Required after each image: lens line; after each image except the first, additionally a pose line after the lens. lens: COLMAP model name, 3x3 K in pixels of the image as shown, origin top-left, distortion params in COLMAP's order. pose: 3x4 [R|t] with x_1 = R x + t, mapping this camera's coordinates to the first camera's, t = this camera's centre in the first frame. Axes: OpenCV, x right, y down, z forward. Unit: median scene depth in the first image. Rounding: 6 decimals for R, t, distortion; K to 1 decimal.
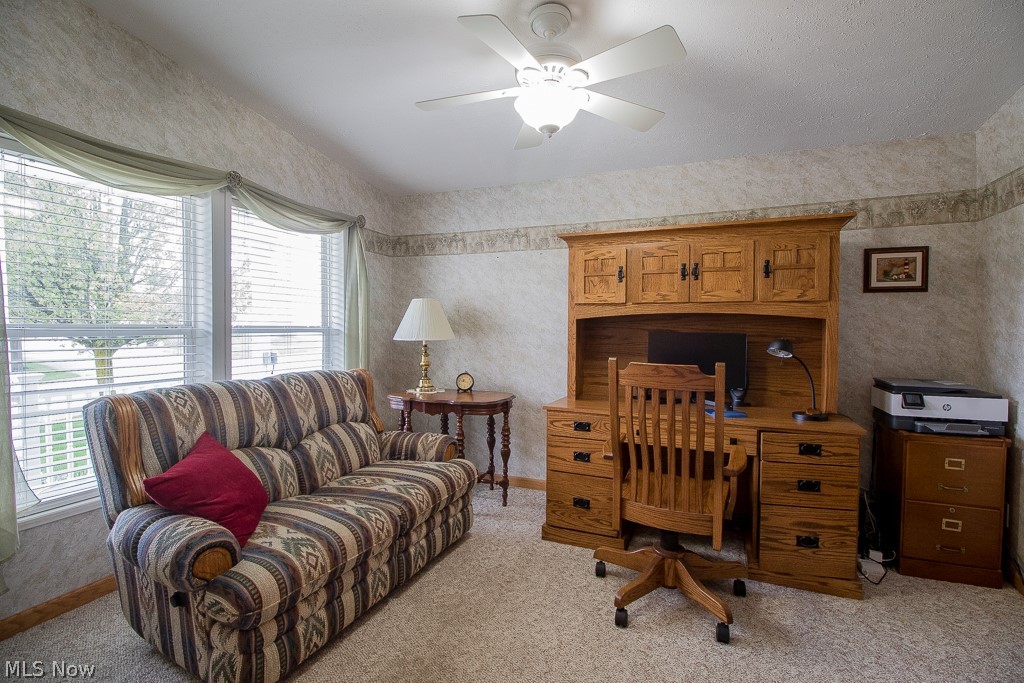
lens RADIAL K [[477.3, 0, 506.3], [0, 477.3, 341.6], [0, 0, 1]] dist [0.001886, -0.011426]
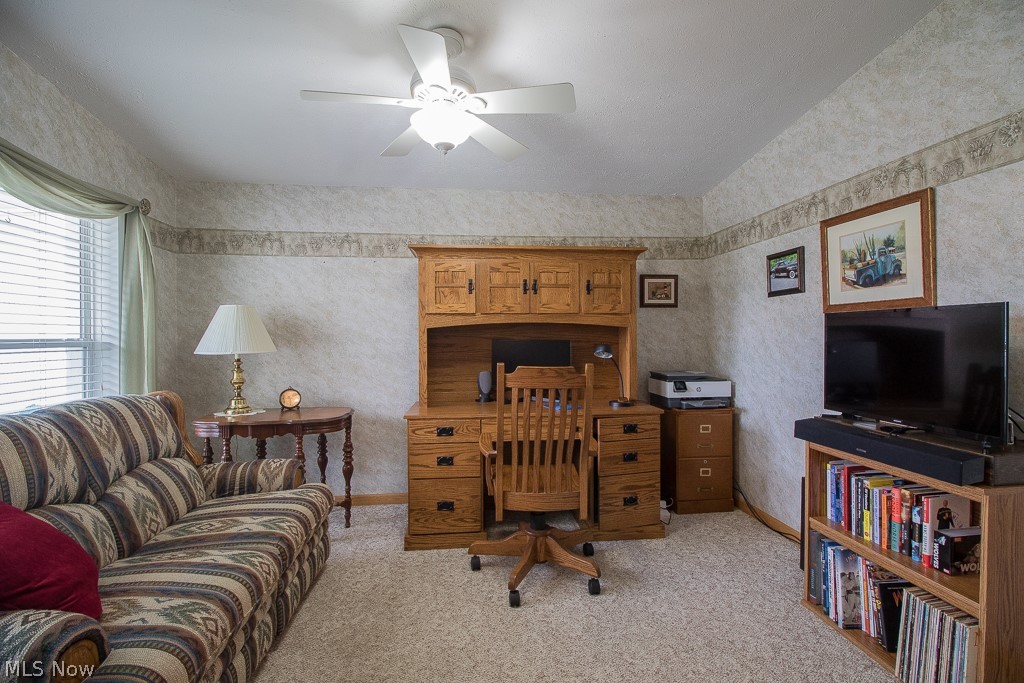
lens RADIAL K [[477.3, 0, 509.3], [0, 477.3, 341.6], [0, 0, 1]] dist [0.001886, -0.011426]
pose [[0.873221, -0.016931, 0.487029, -0.228709], [0.026229, 0.999581, -0.012277, -0.001498], [-0.486617, 0.023494, 0.873299, 0.022046]]
